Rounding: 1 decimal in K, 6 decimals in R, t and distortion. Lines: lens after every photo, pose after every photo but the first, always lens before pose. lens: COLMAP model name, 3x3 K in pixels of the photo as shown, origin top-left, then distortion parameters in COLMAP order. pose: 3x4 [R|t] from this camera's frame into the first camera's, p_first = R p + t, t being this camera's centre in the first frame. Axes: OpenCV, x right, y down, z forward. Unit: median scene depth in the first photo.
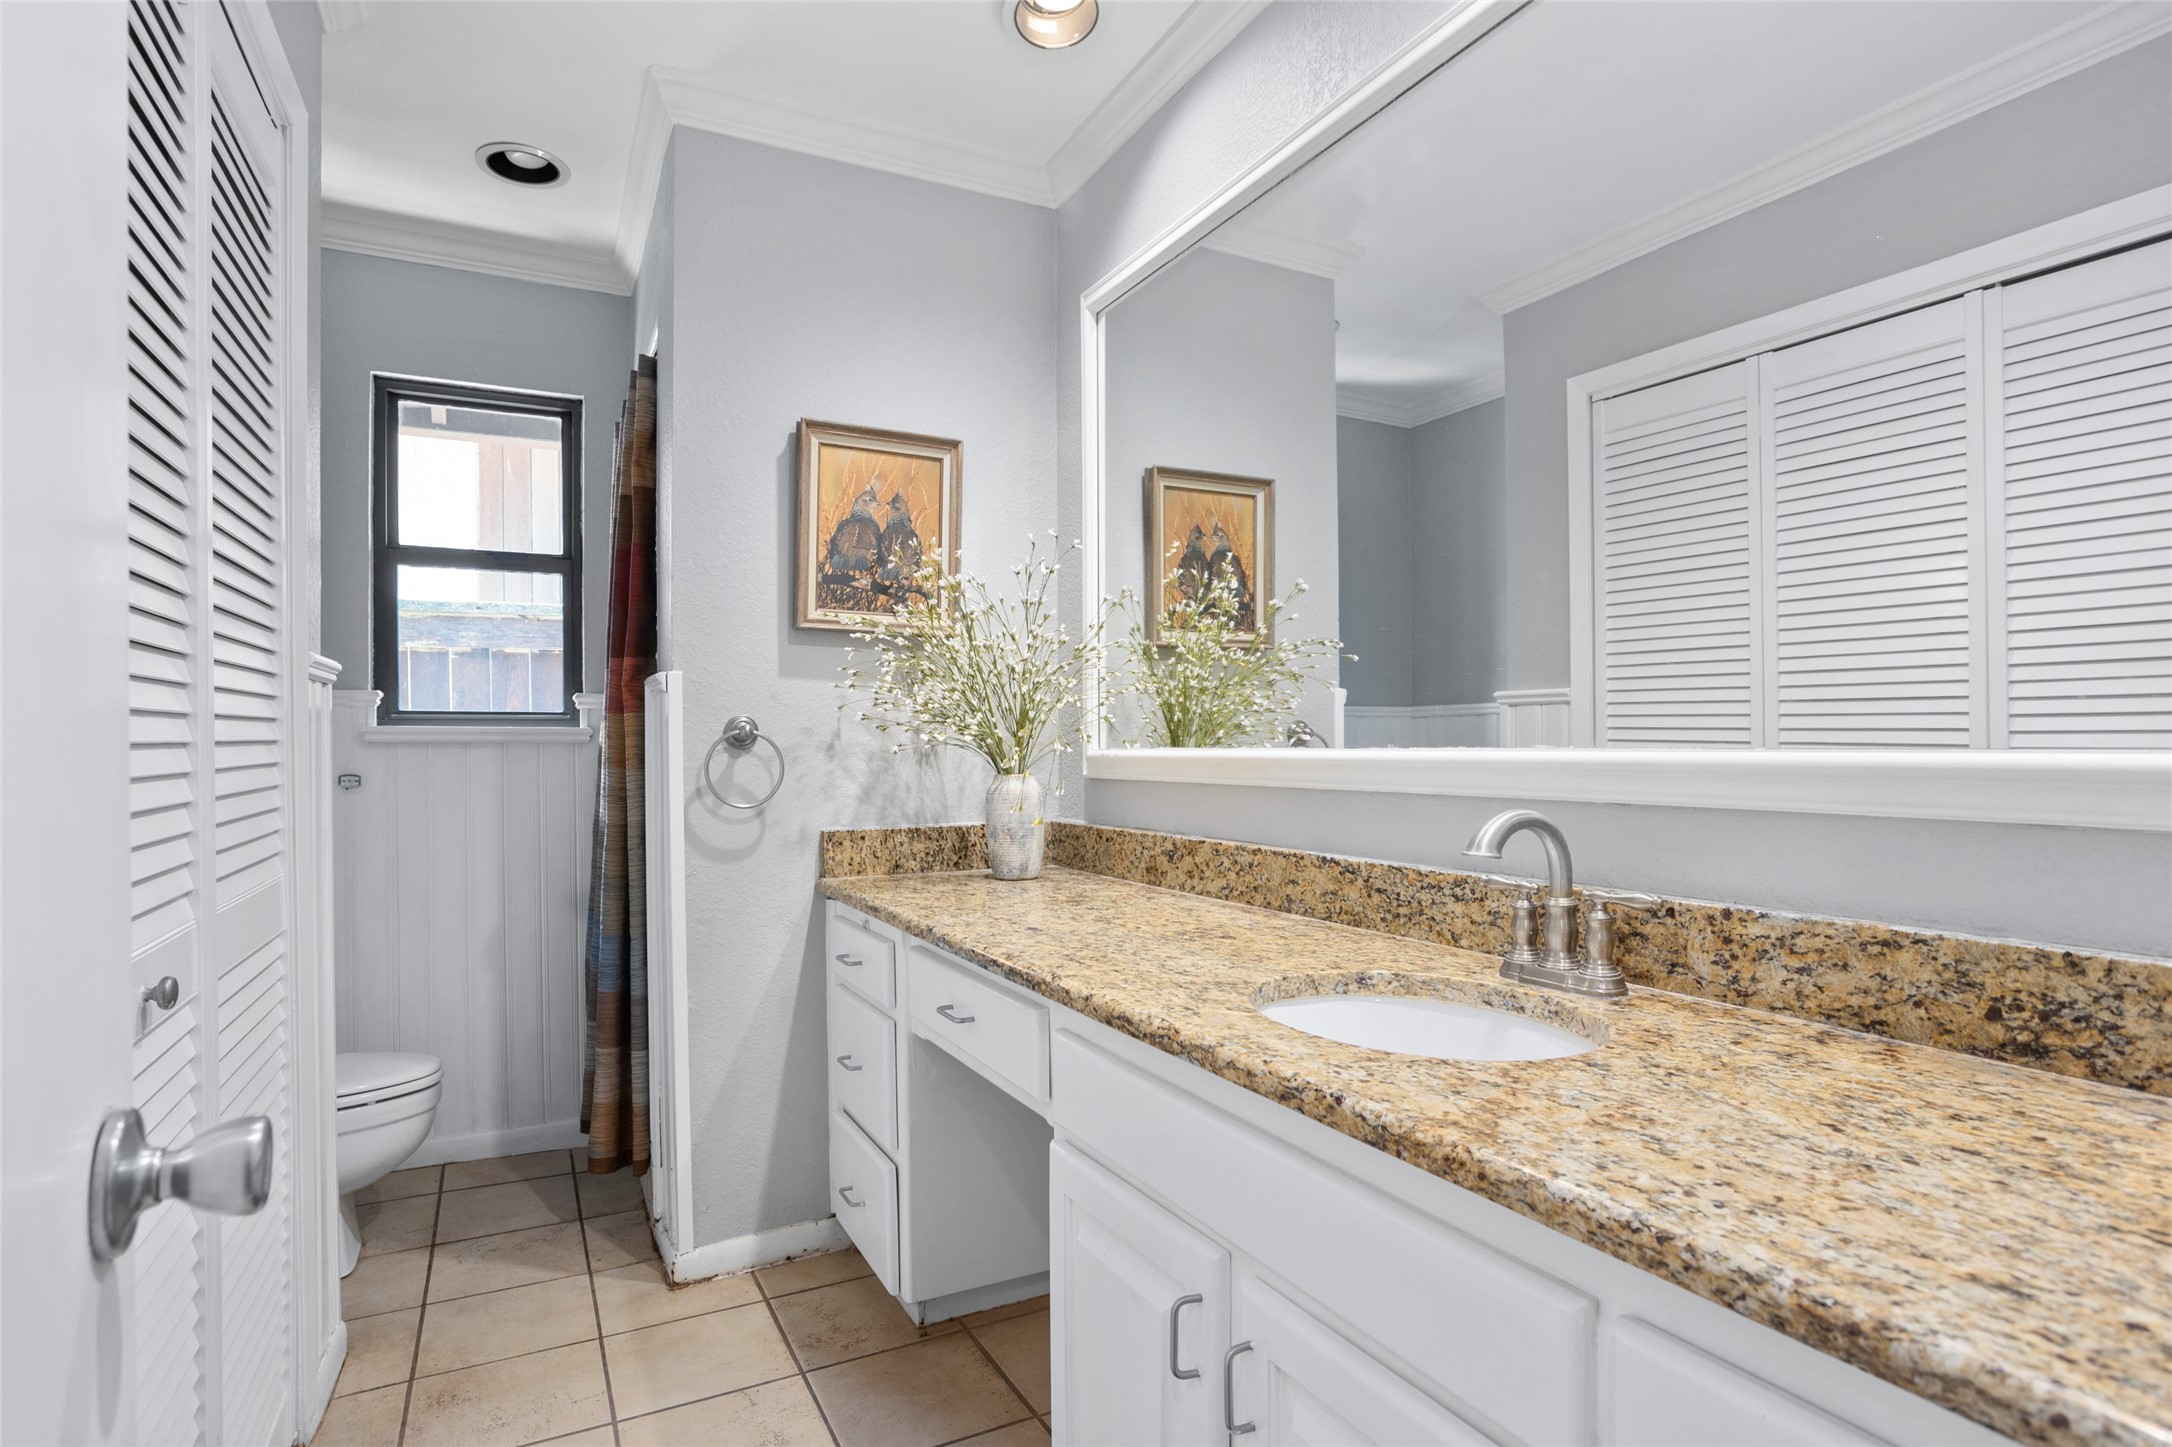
lens RADIAL K [[1076.4, 0, 1041.0], [0, 1076.4, 734.7], [0, 0, 1]] dist [-0.059633, 0.034849]
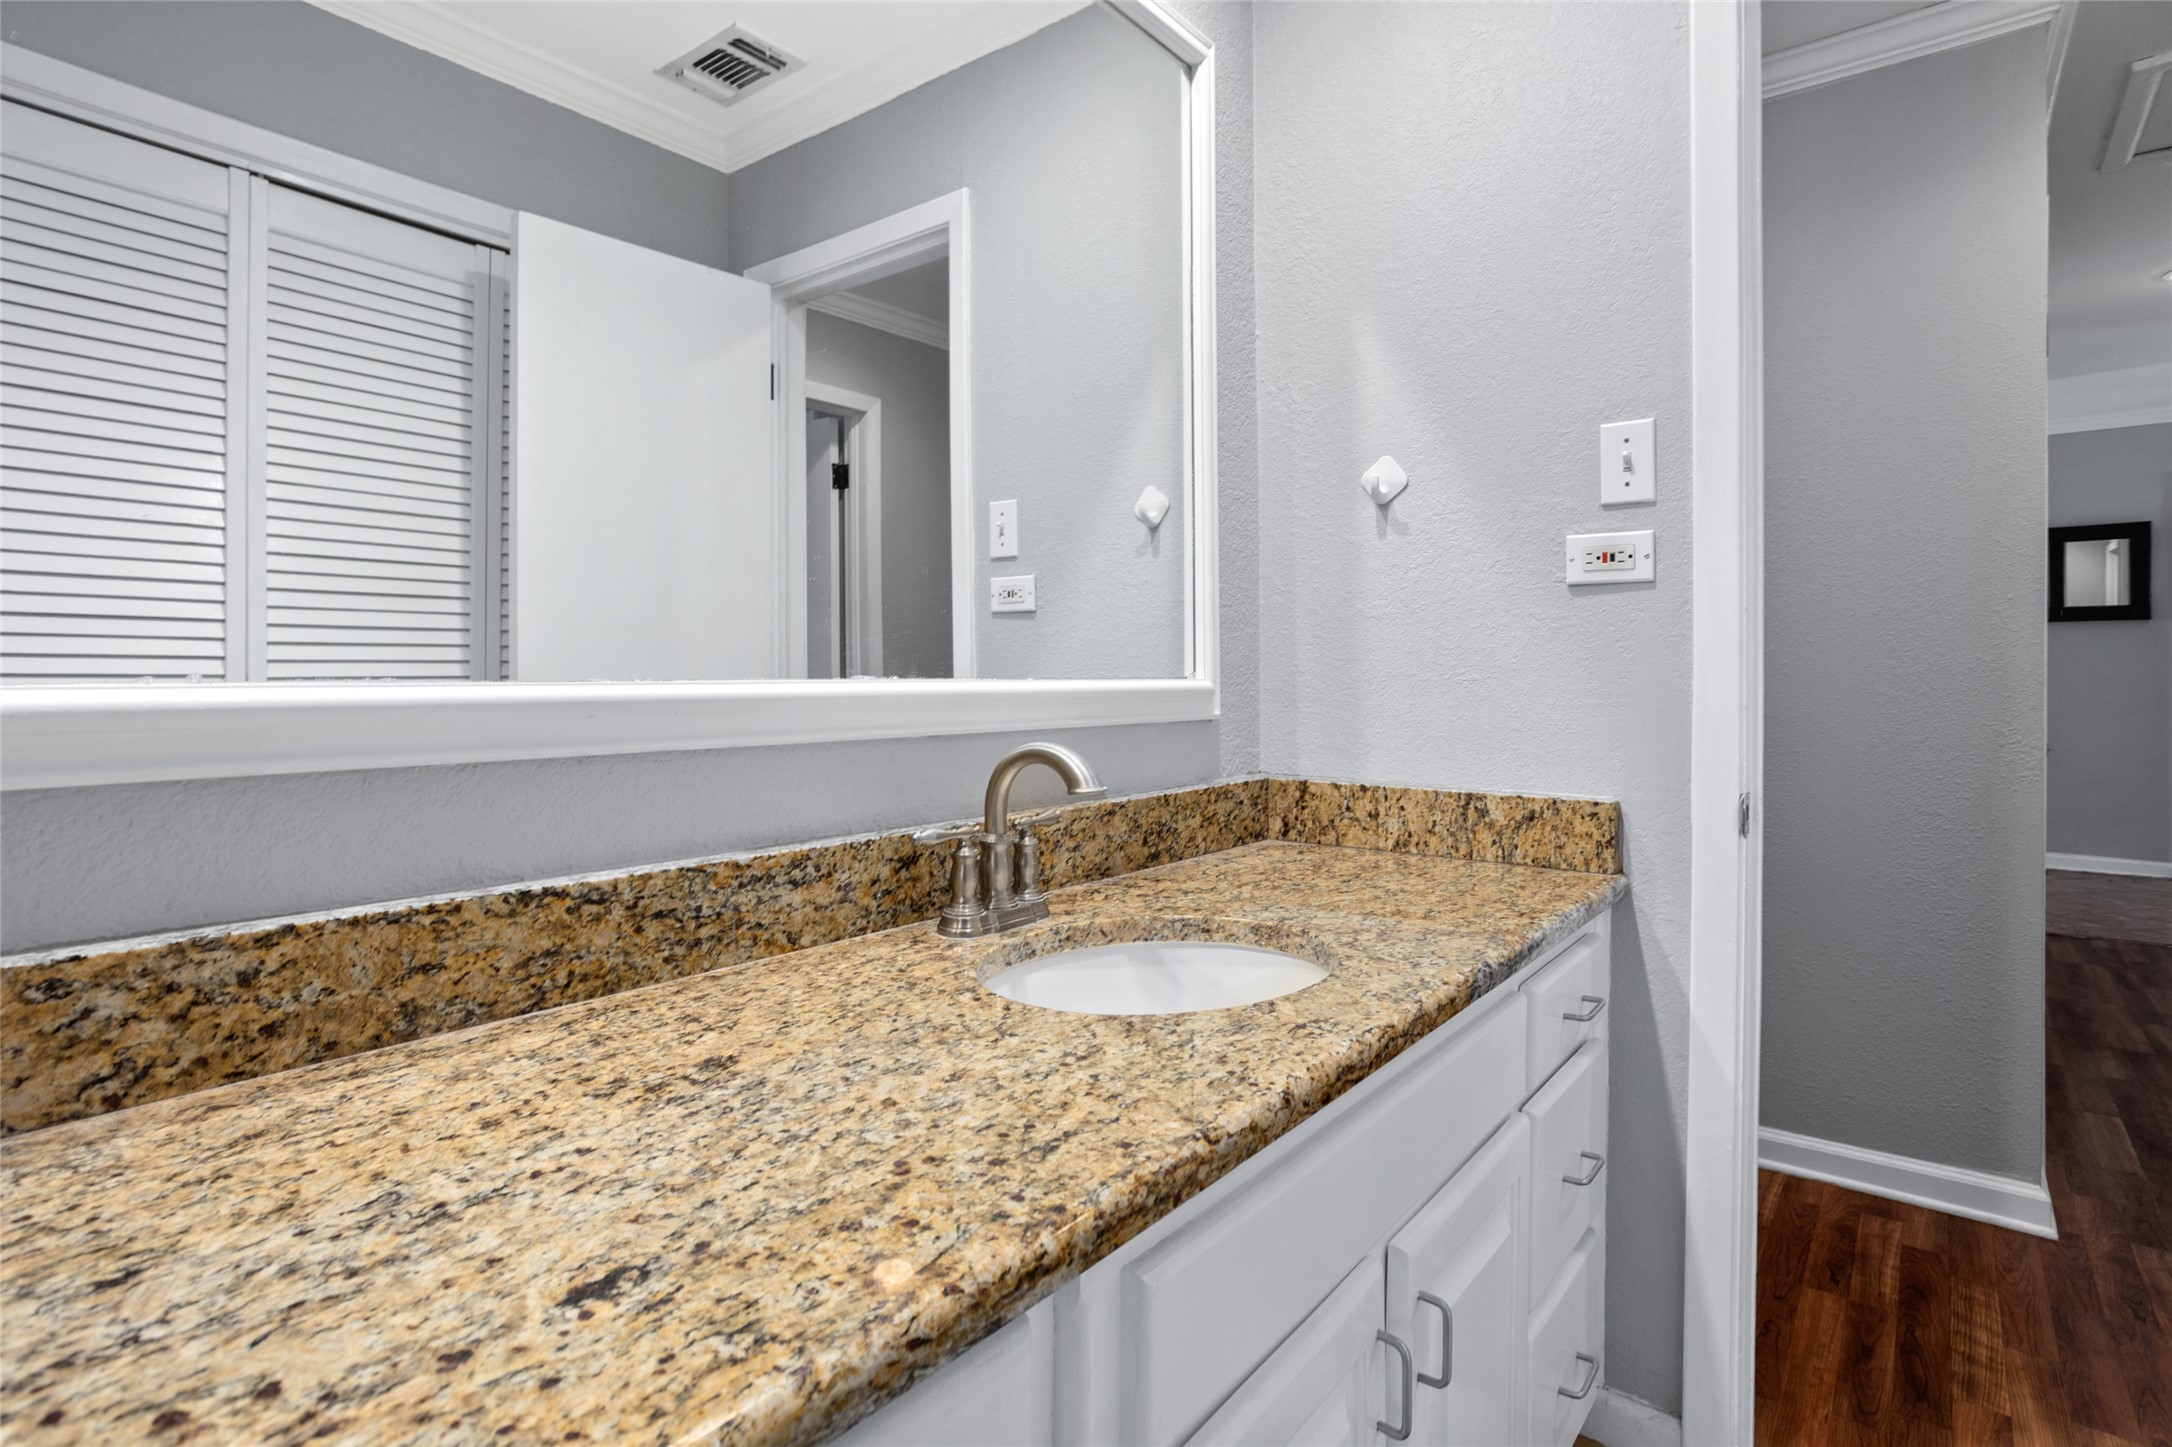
lens RADIAL K [[1107.4, 0, 1086.0], [0, 1107.4, 723.5], [0, 0, 1]] dist [-0.068151, 0.036956]
pose [[-0.428036, -0.031111, 0.903226, -0.360944], [-0.003828, 0.999461, 0.032612, 0.017404], [-0.903754, 0.010502, -0.427924, 1.101627]]
